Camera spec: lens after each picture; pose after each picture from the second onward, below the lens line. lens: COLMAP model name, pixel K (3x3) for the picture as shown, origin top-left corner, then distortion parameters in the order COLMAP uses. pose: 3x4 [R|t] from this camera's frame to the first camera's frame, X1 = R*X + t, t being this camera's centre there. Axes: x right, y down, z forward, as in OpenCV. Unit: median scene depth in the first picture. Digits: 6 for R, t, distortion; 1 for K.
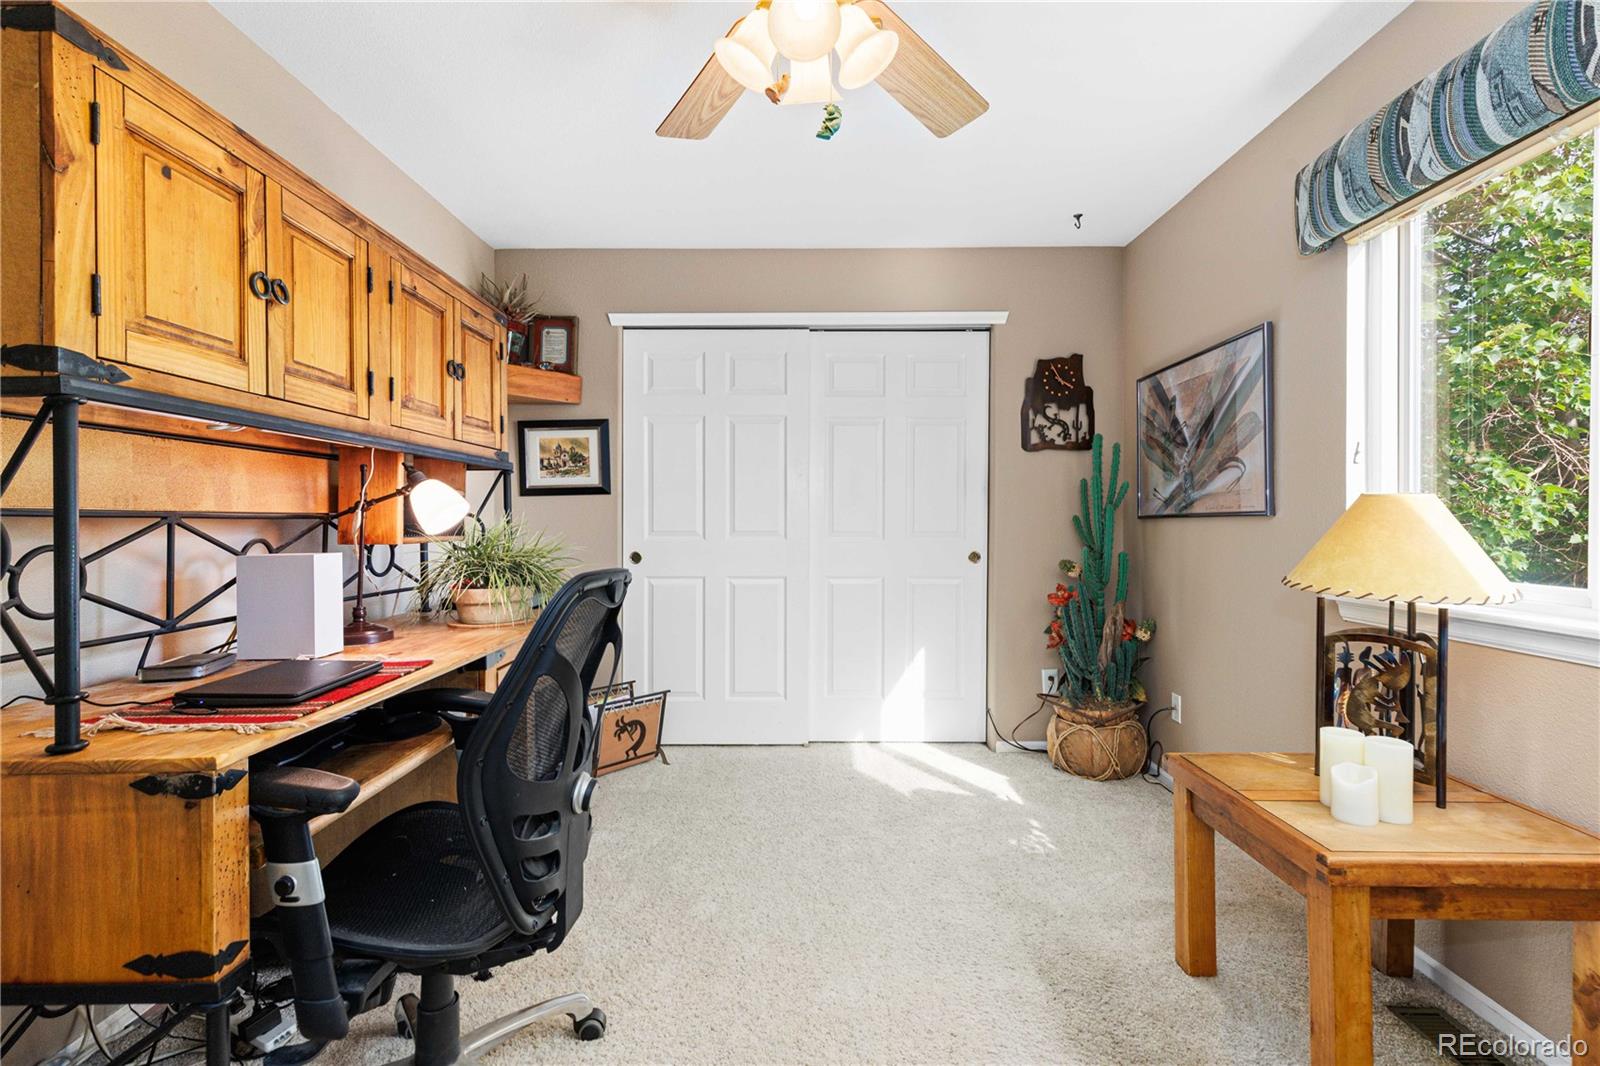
lens RADIAL K [[729.6, 0, 798.7], [0, 729.6, 523.8], [0, 0, 1]] dist [0.000887, 0.000070]
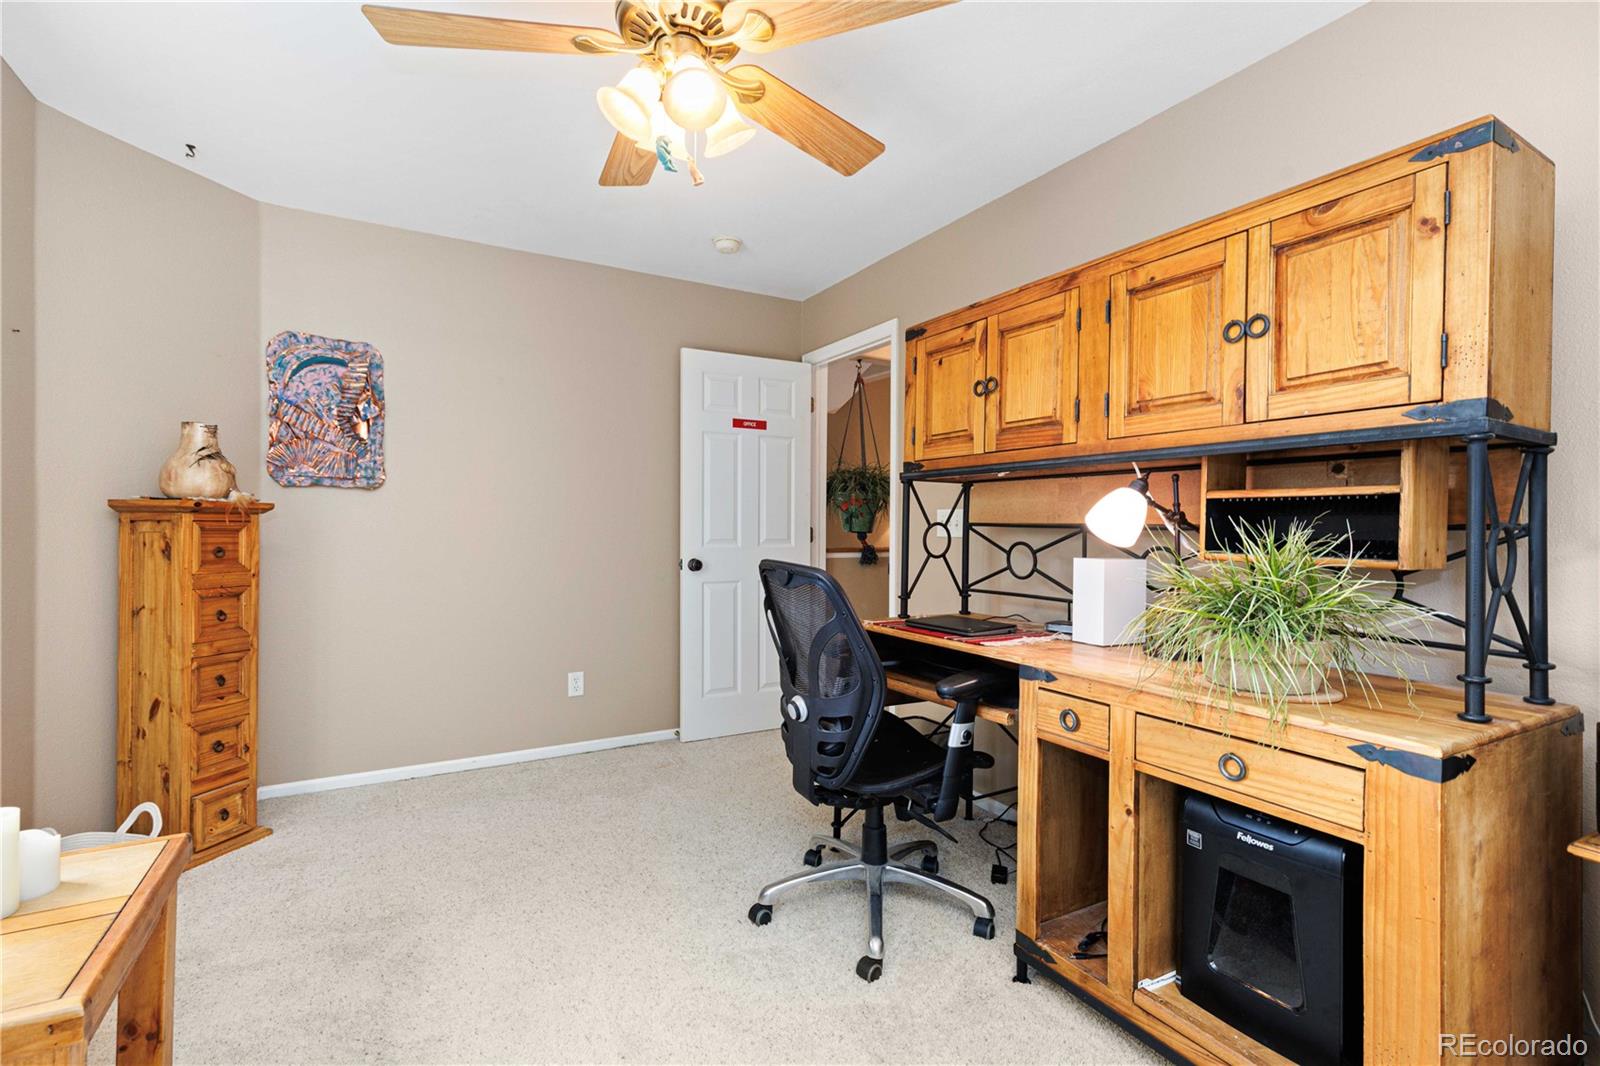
lens RADIAL K [[729.6, 0, 801.7], [0, 729.6, 524.8], [0, 0, 1]] dist [0.000887, 0.000070]
pose [[-0.871442, 0.004190, -0.490481, 0.430365], [-0.002855, 0.999903, 0.013615, -0.038370], [0.490490, 0.013264, -0.871346, 2.248848]]
